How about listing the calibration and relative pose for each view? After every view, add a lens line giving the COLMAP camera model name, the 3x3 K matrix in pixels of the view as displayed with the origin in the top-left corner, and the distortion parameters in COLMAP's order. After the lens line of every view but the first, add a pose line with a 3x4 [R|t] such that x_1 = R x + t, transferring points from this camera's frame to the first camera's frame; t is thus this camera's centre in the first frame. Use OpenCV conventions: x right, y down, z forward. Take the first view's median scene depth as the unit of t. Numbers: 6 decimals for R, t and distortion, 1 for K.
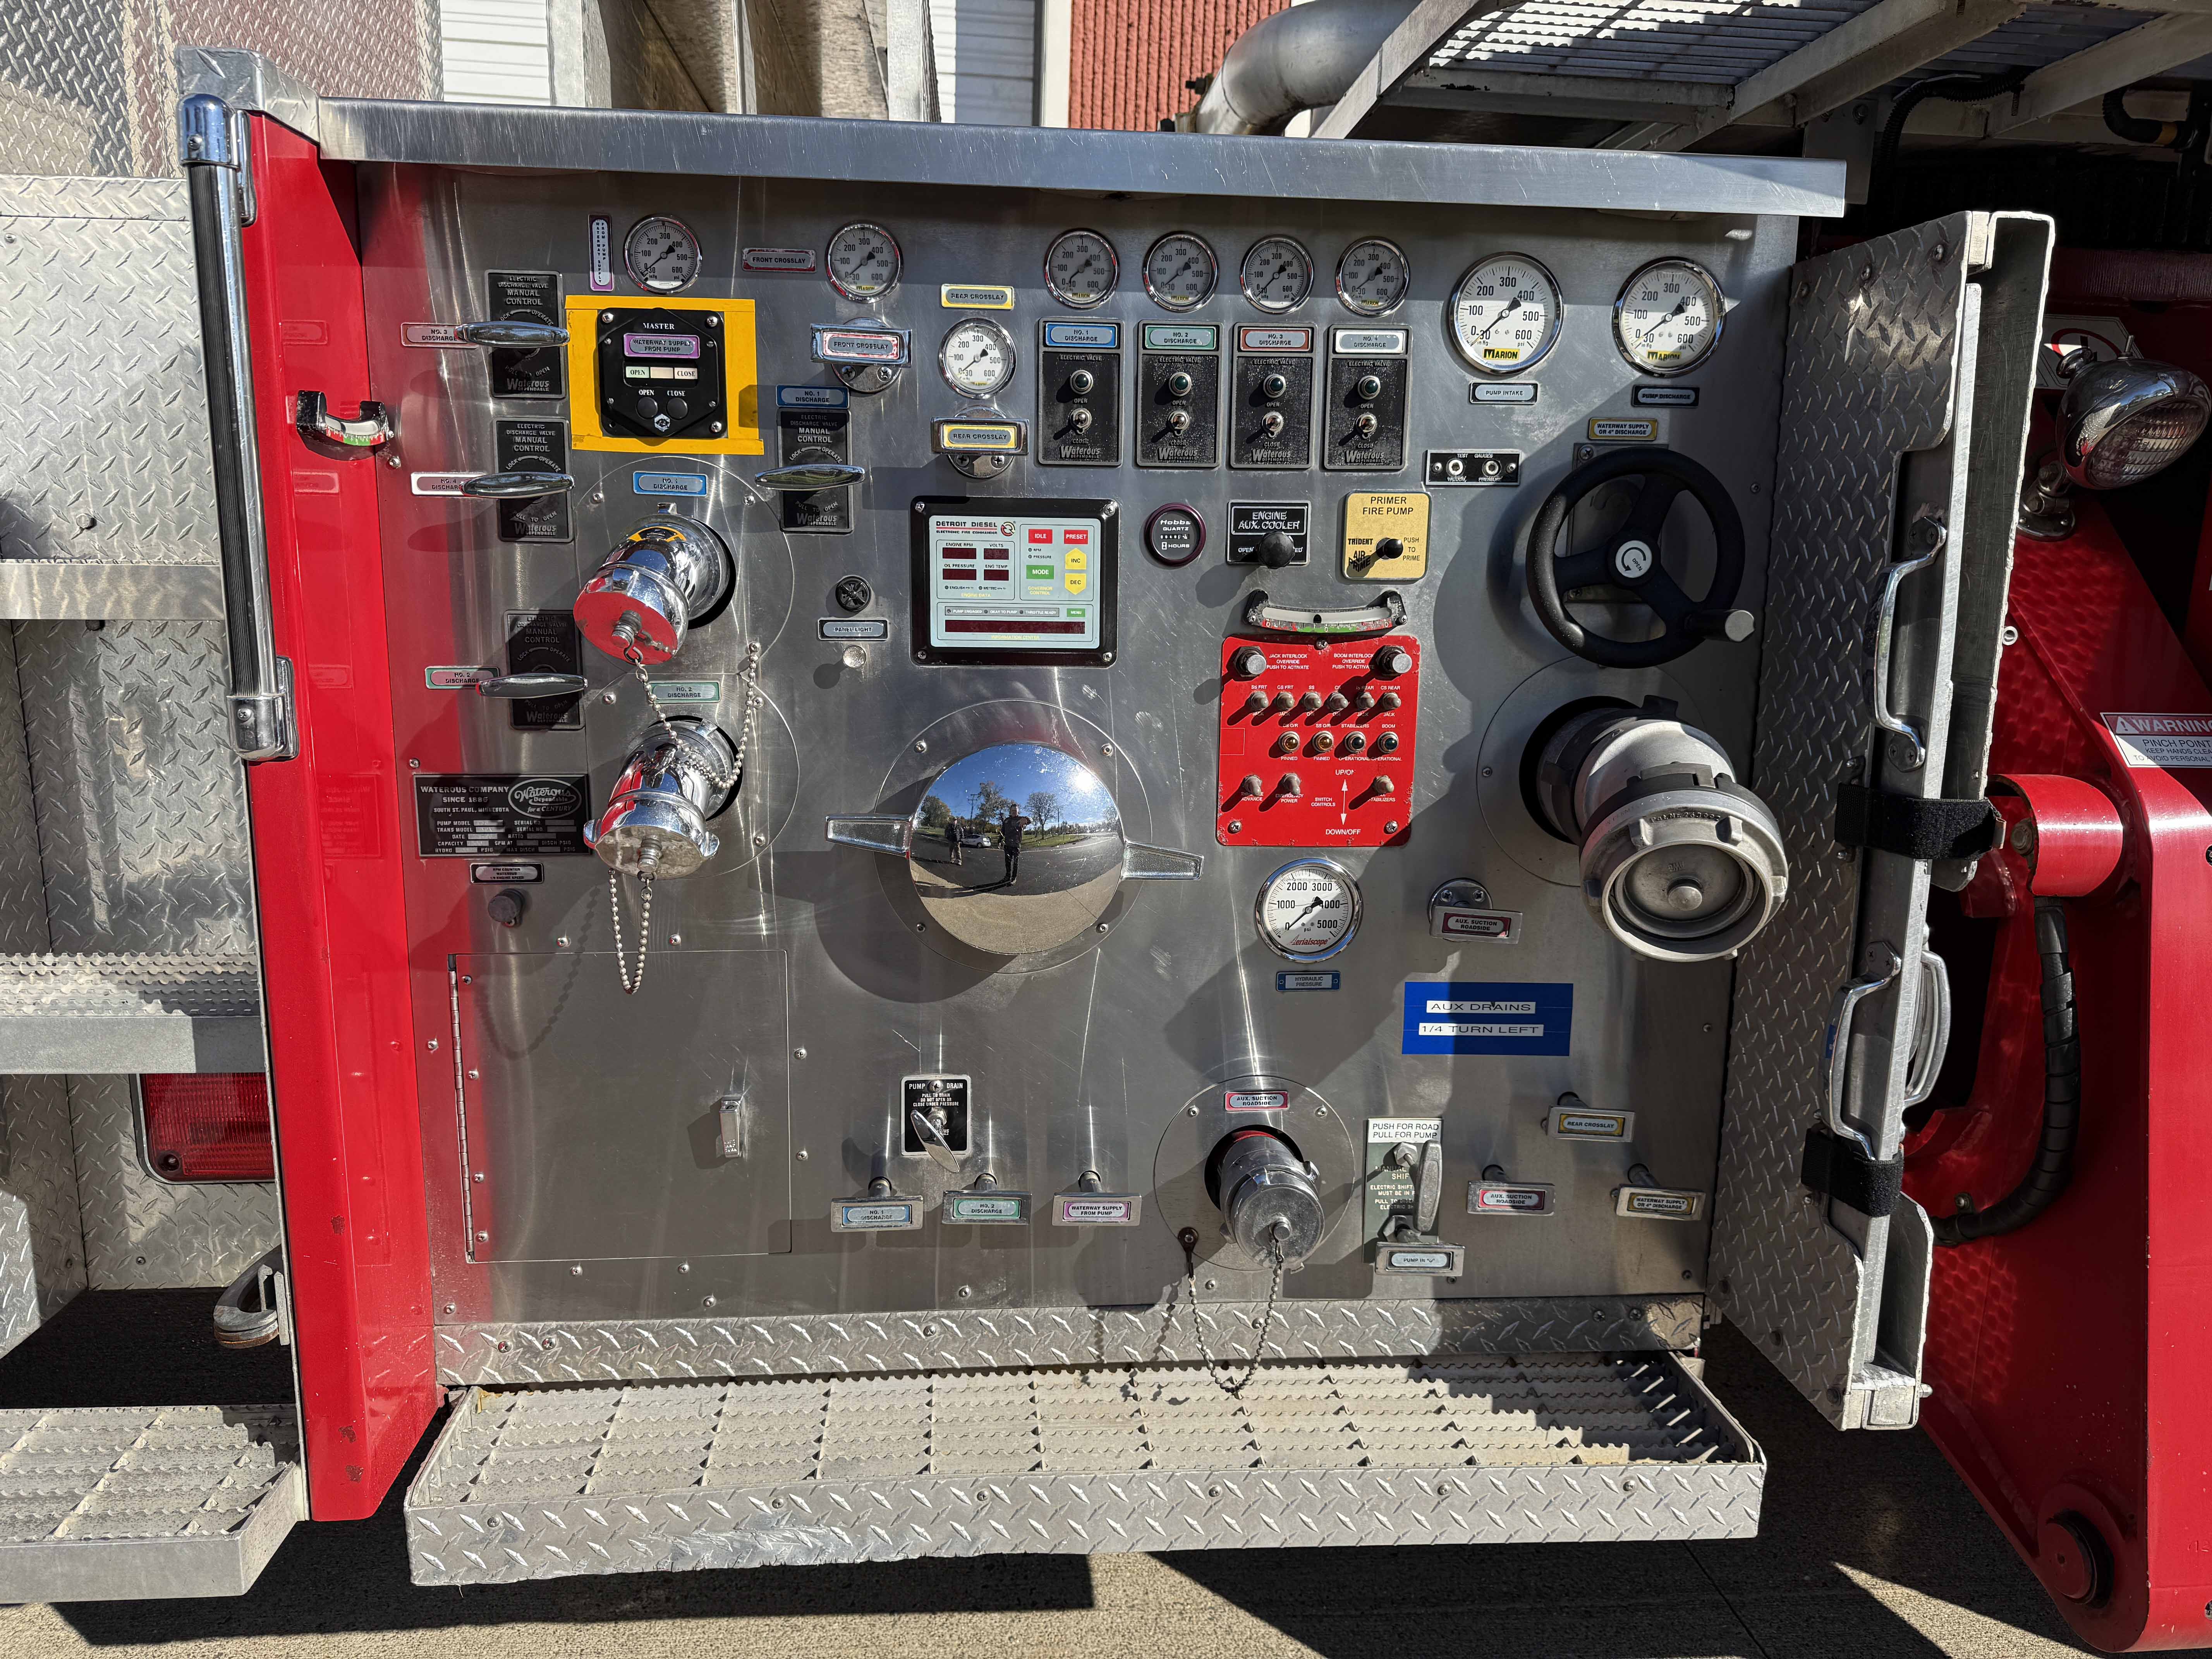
lens RADIAL K [[1537.0, 0, 1106.0], [0, 1537.0, 829.5], [0, 0, 1]] dist [-0.003953, -0.005098]
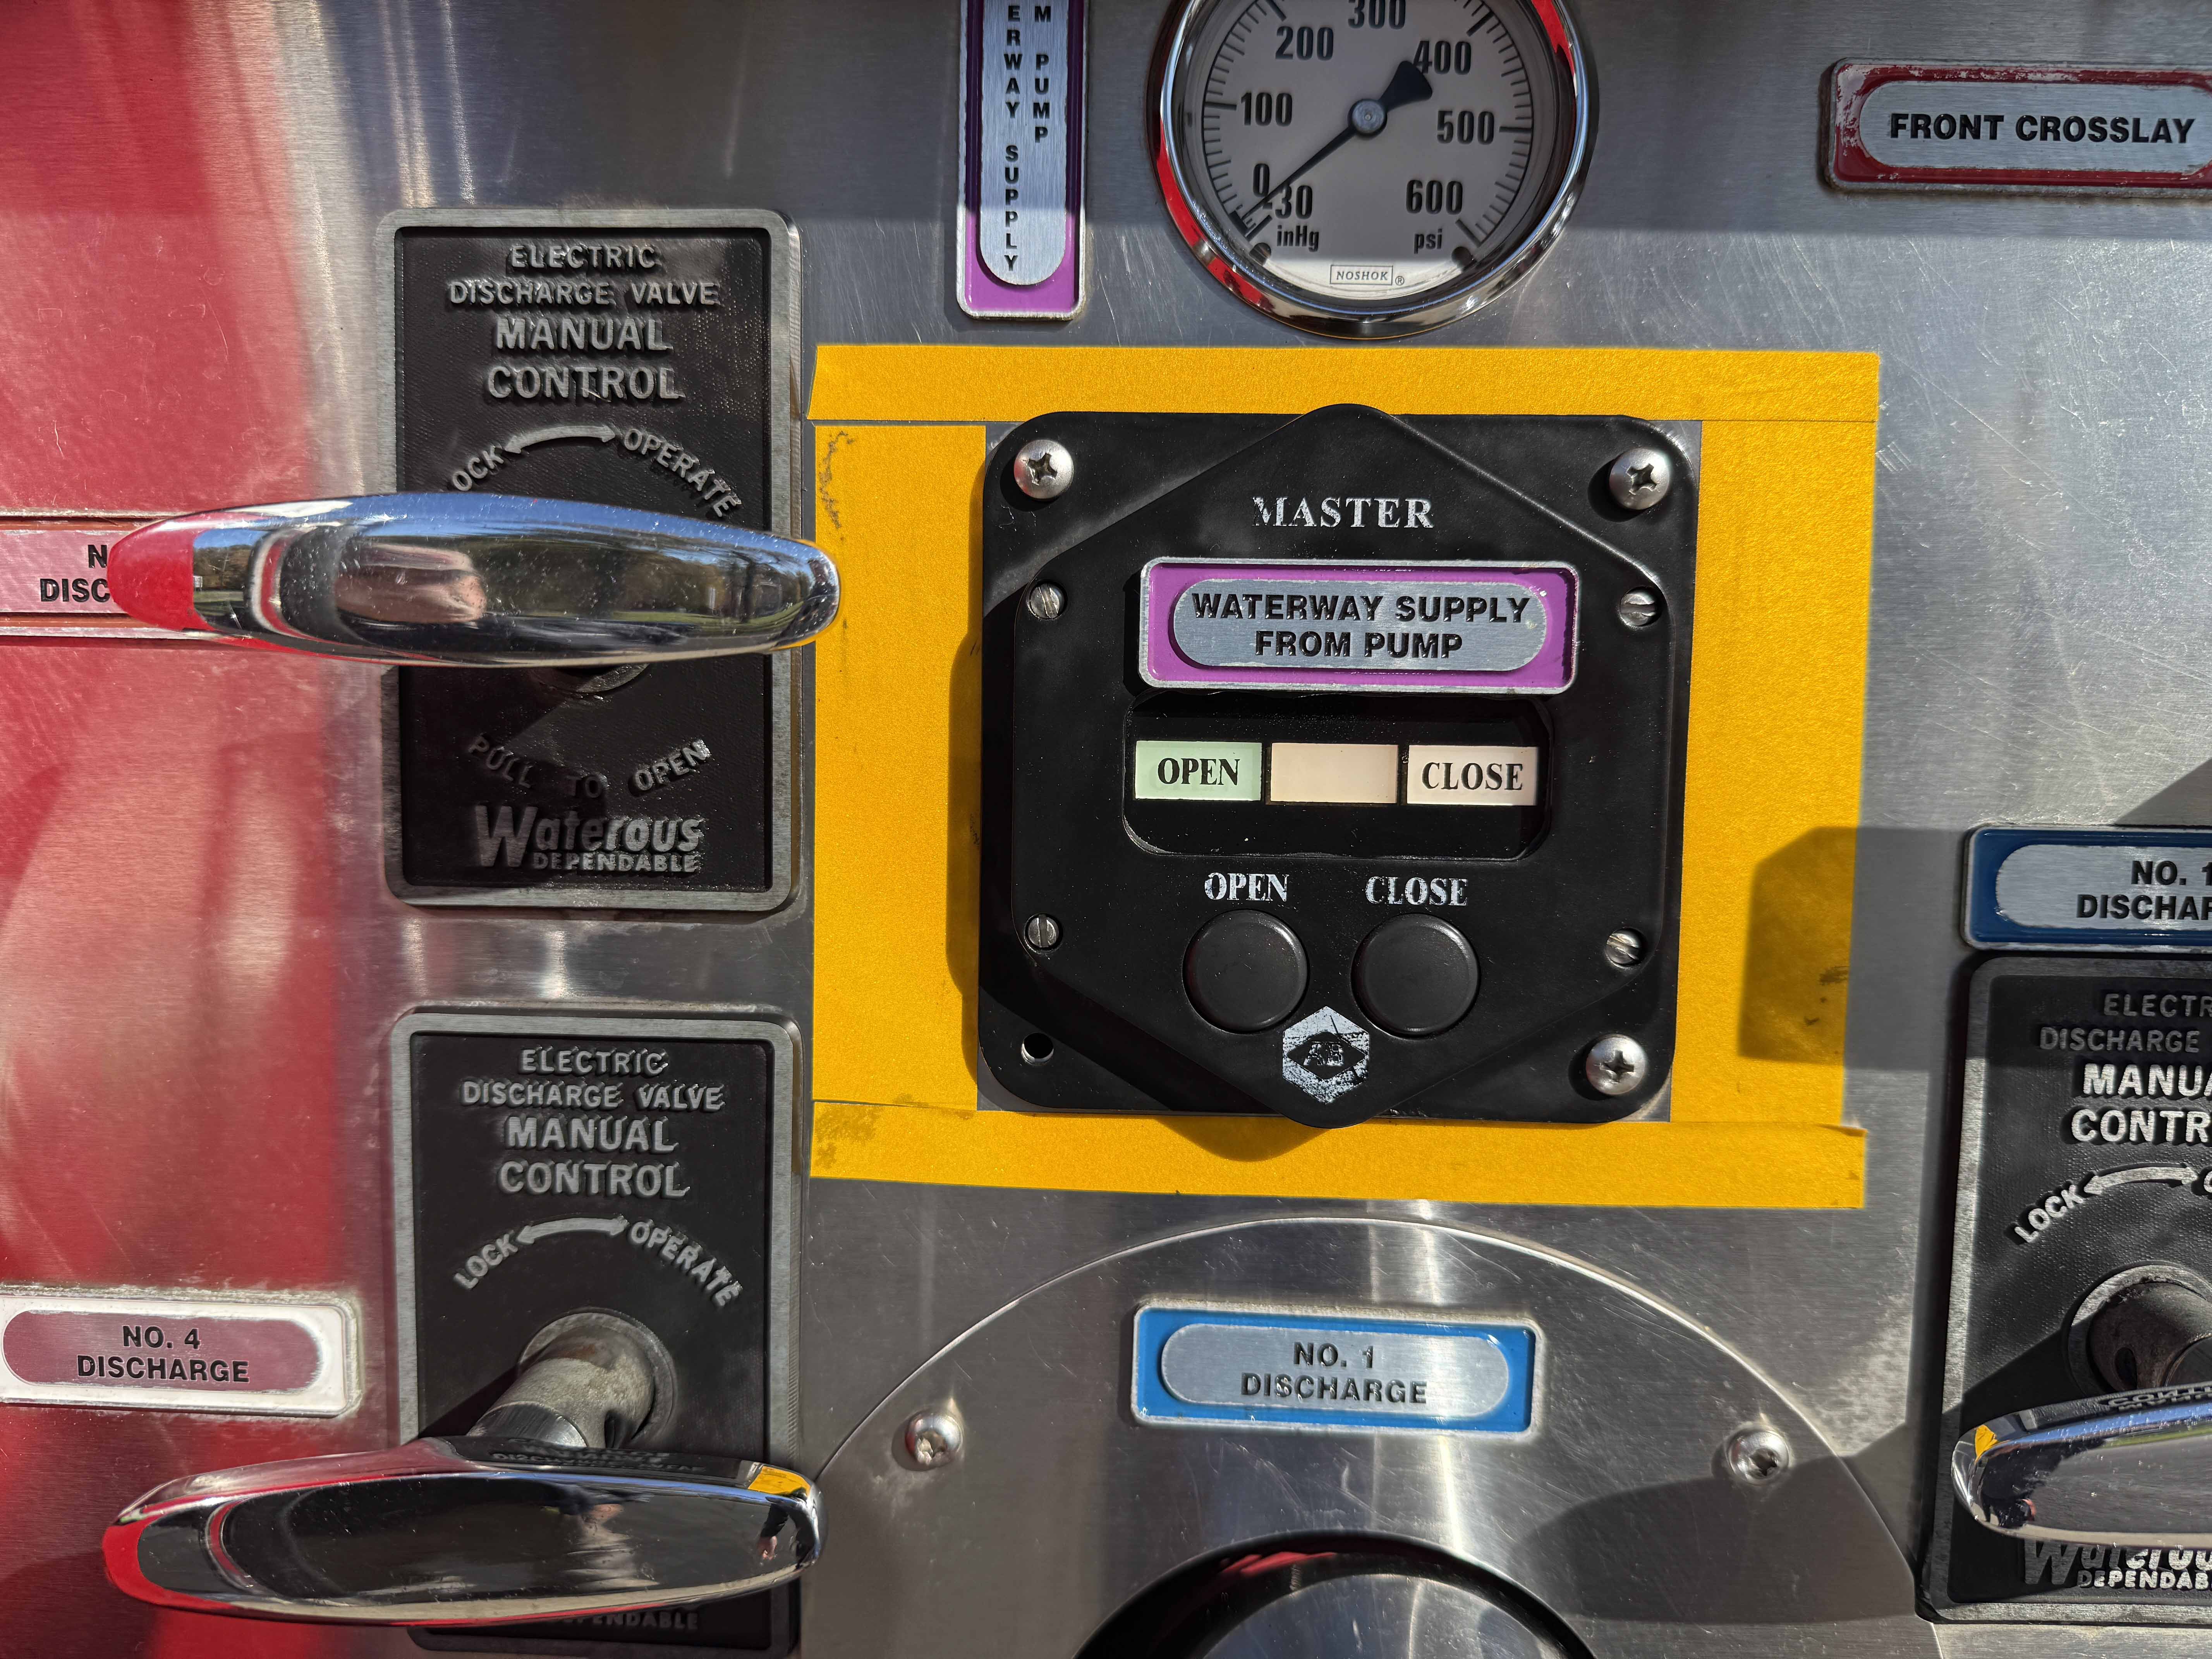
lens RADIAL K [[1584.8, 0, 1106.0], [0, 1584.8, 829.5], [0, 0, 1]] dist [0.029923, -0.001313]
pose [[0.995500, 0.009790, -0.094252, -0.299110], [-0.019028, 0.995043, -0.097613, -0.273790], [0.092829, 0.098967, 0.990751, 0.822557]]
